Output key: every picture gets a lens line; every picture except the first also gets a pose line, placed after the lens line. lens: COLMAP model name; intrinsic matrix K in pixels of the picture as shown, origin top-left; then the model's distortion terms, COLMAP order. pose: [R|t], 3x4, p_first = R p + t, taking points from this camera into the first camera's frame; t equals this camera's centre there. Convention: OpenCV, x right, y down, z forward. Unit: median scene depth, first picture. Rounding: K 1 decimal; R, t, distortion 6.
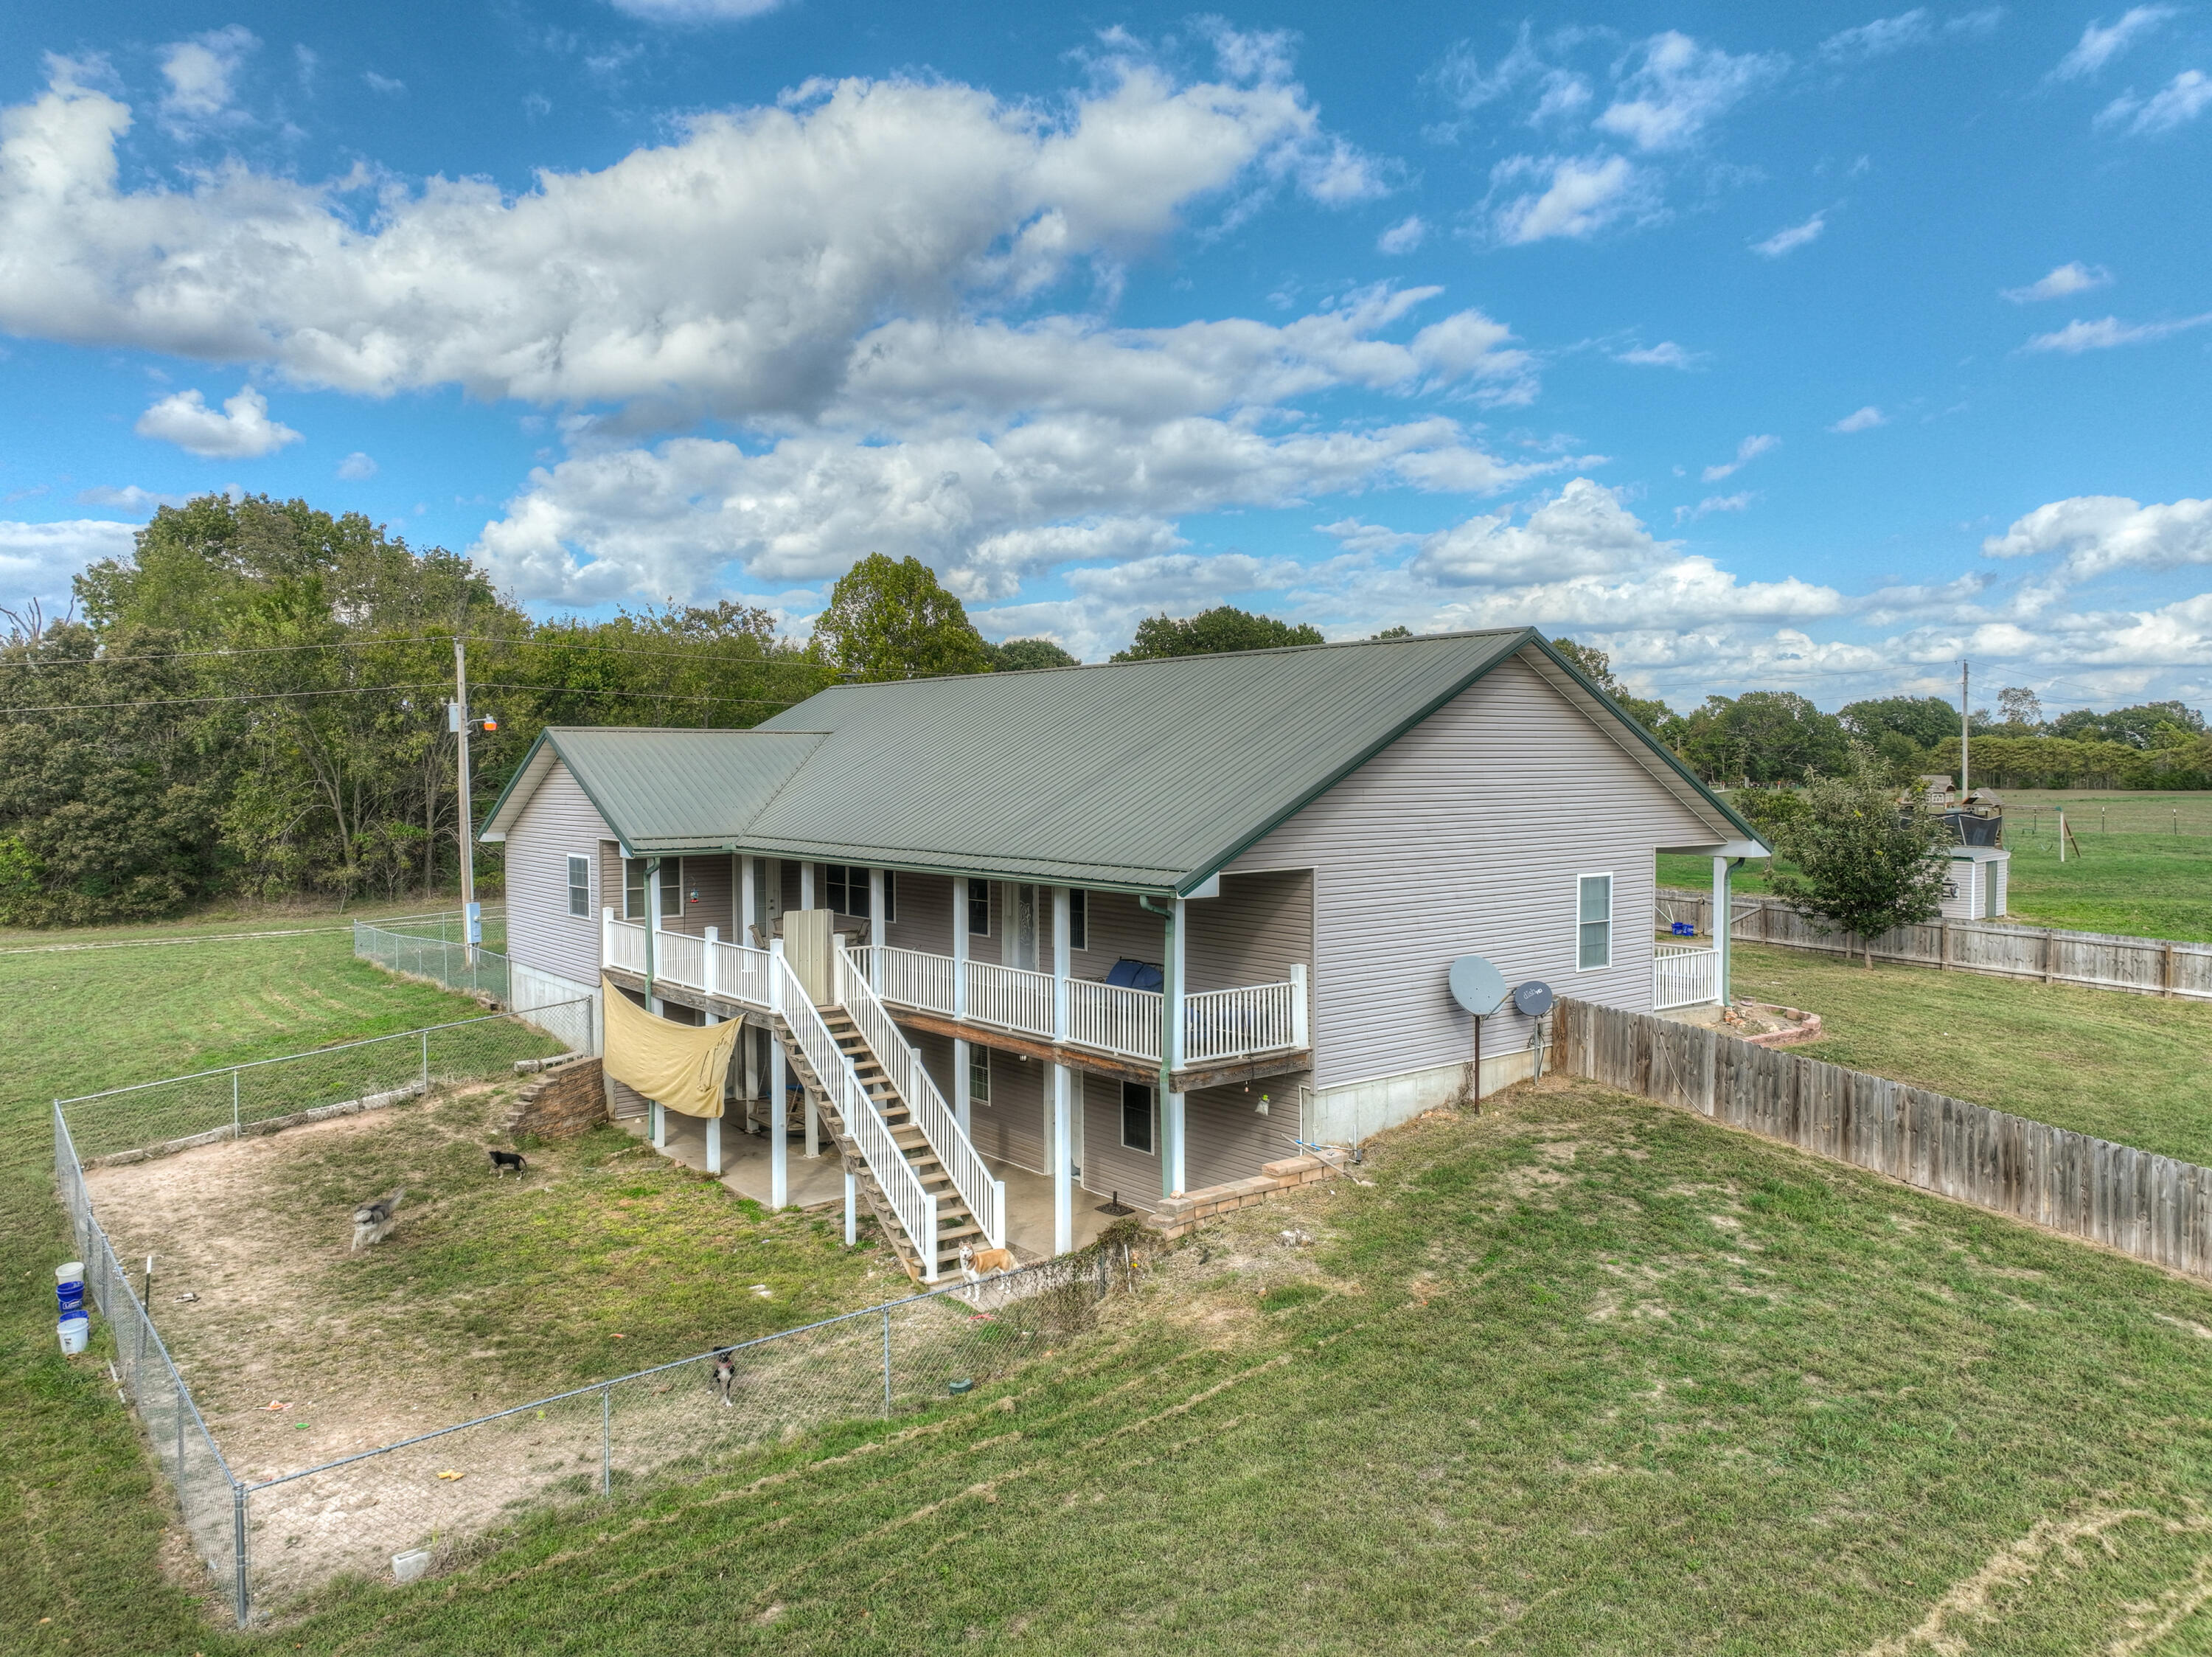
lens RADIAL K [[1547.0, 0, 1106.0], [0, 1547.0, 828.5], [0, 0, 1]] dist [-0.018366, 0.028904]
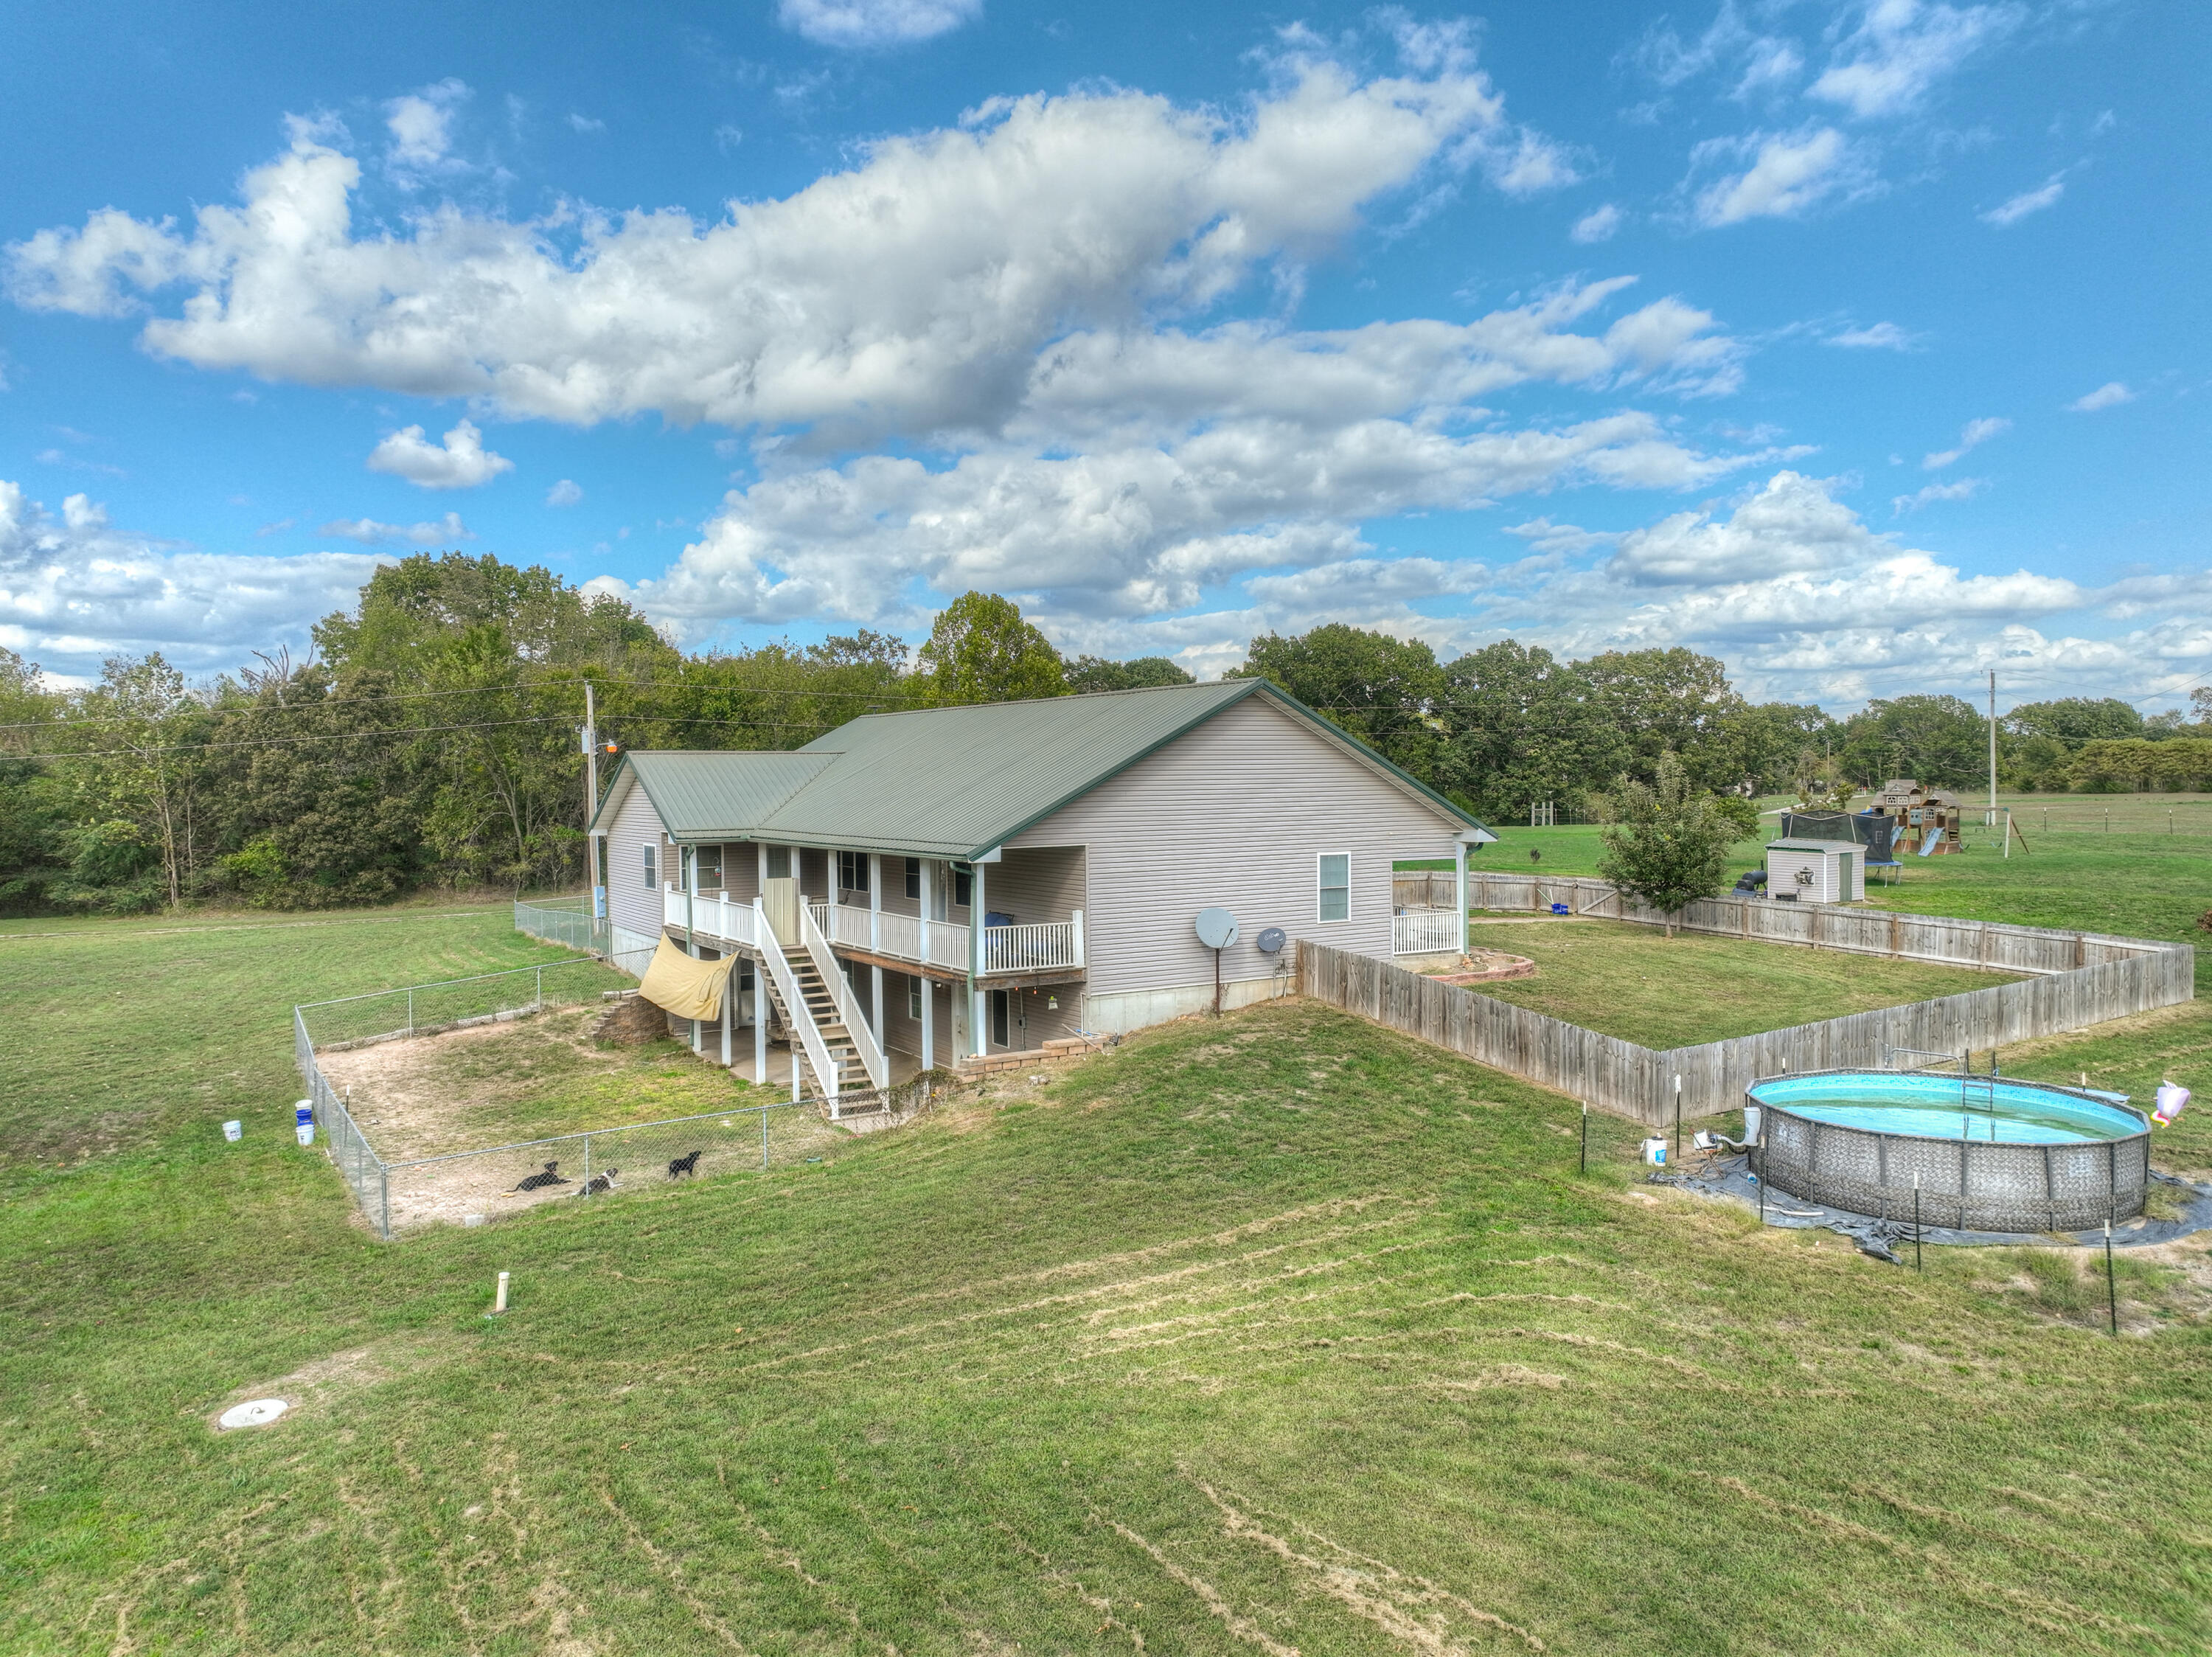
lens RADIAL K [[1550.9, 0, 1107.4], [0, 1550.9, 857.0], [0, 0, 1]] dist [-0.007946, 0.025266]
pose [[0.993164, -0.000711, -0.116725, 0.104249], [0.002081, 0.999930, 0.011612, 0.006262], [0.116709, -0.011776, 0.993096, -0.149666]]
